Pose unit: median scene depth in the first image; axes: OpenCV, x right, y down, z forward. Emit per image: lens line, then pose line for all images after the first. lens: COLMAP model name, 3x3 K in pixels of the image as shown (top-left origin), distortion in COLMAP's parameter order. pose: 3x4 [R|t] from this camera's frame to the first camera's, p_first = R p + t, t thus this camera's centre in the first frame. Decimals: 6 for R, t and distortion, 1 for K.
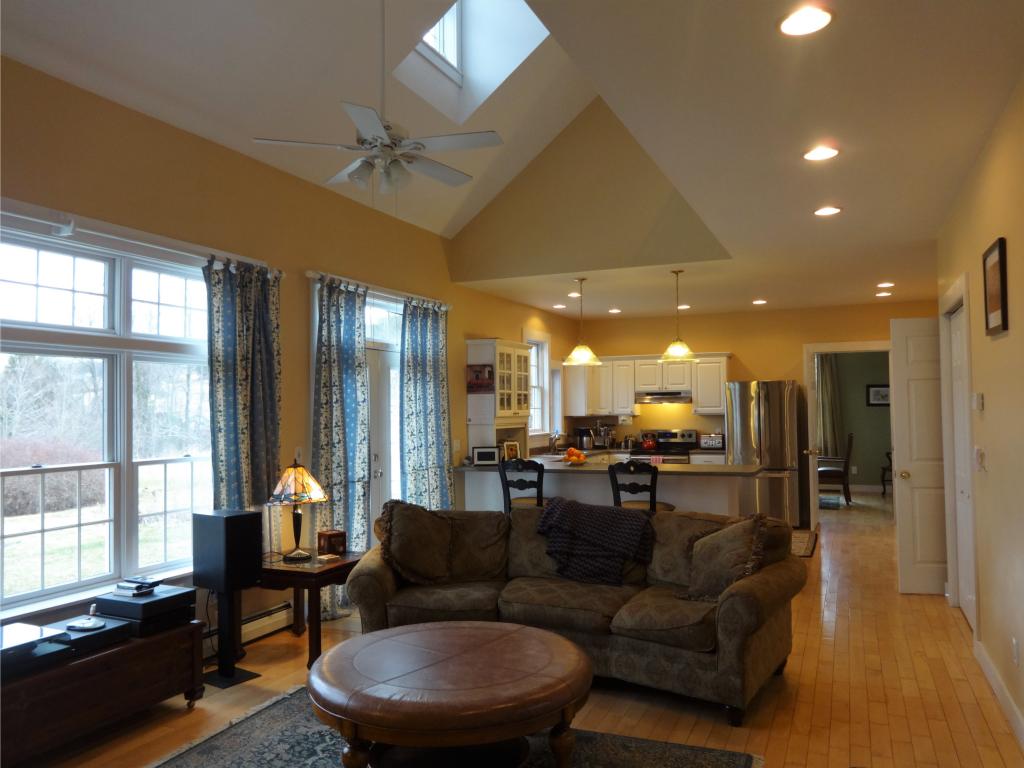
lens RADIAL K [[773.2, 0, 519.5], [0, 773.2, 383.0], [0, 0, 1]] dist [0.009567, -0.010016]
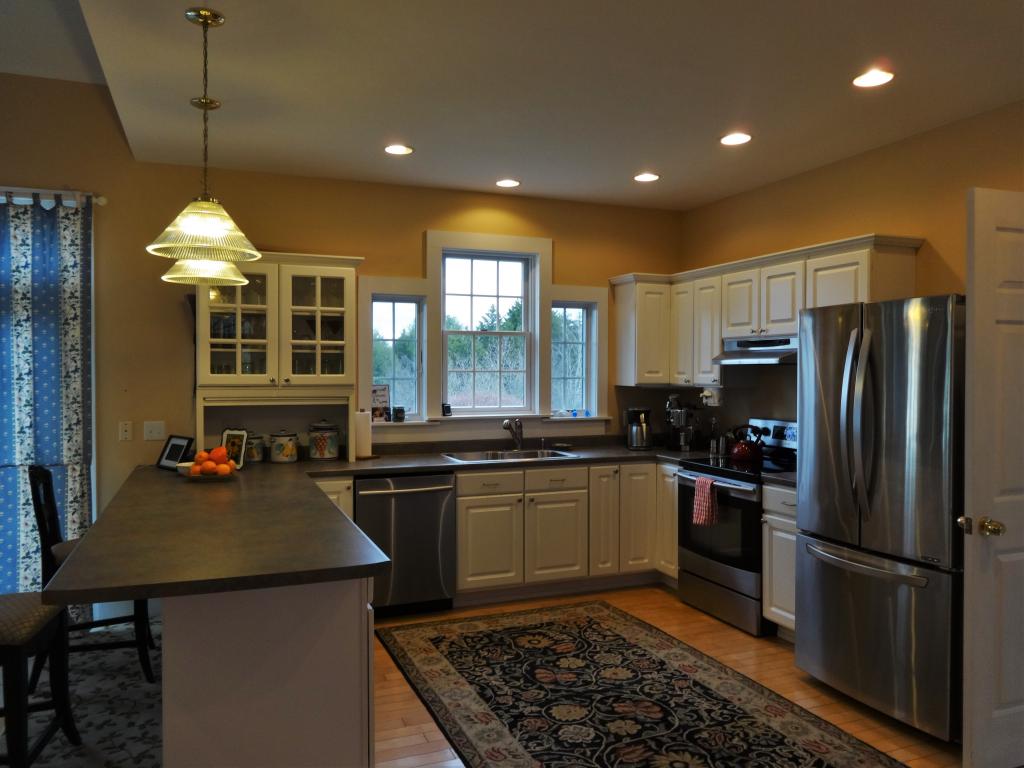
lens RADIAL K [[773.2, 0, 511.2], [0, 773.2, 364.7], [0, 0, 1]] dist [0.009567, -0.010016]
pose [[0.704698, 0.005546, -0.709486, 0.484697], [0.015829, 0.999598, 0.023536, 0.016459], [0.709331, -0.027817, 0.704327, 0.678182]]
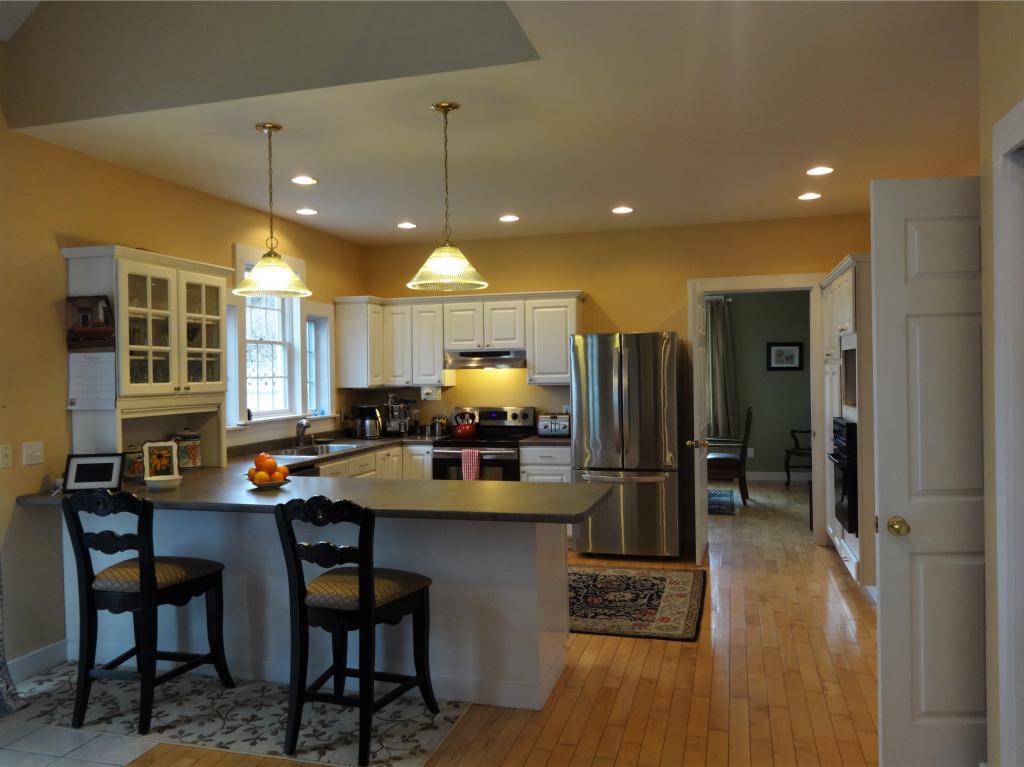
lens RADIAL K [[773.2, 0, 510.5], [0, 773.2, 383.5], [0, 0, 1]] dist [0.009567, -0.010016]
pose [[0.992524, -0.007064, 0.121846, 0.150548], [0.001353, 0.998899, 0.046891, 0.009742], [-0.122043, -0.046376, 0.991441, 0.400214]]
